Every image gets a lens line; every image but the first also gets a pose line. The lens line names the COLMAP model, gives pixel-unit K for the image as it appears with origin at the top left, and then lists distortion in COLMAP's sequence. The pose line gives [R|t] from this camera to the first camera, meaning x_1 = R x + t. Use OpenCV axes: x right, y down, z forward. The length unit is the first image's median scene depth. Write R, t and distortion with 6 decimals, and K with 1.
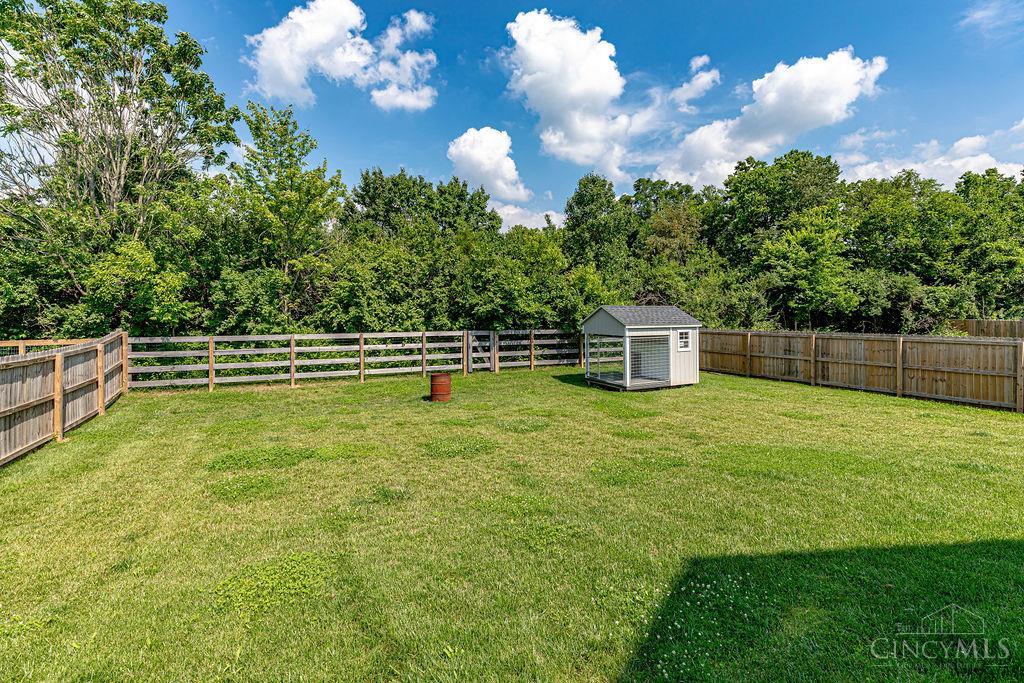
lens RADIAL K [[465.6, 0, 514.6], [0, 465.6, 337.3], [0, 0, 1]] dist [0.001181, -0.000190]
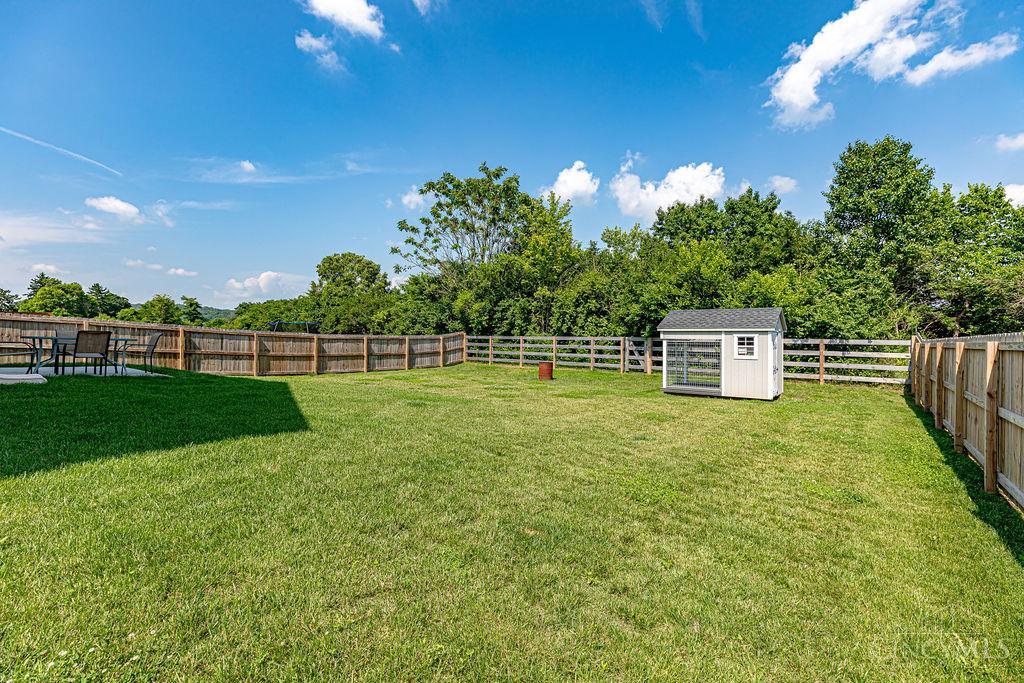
lens RADIAL K [[465.6, 0, 515.3], [0, 465.6, 339.7], [0, 0, 1]] dist [0.001181, -0.000190]
pose [[0.434127, 0.012164, -0.900770, 0.955102], [-0.059335, 0.998124, -0.015118, 0.032015], [0.898895, 0.060011, 0.434034, 0.241552]]
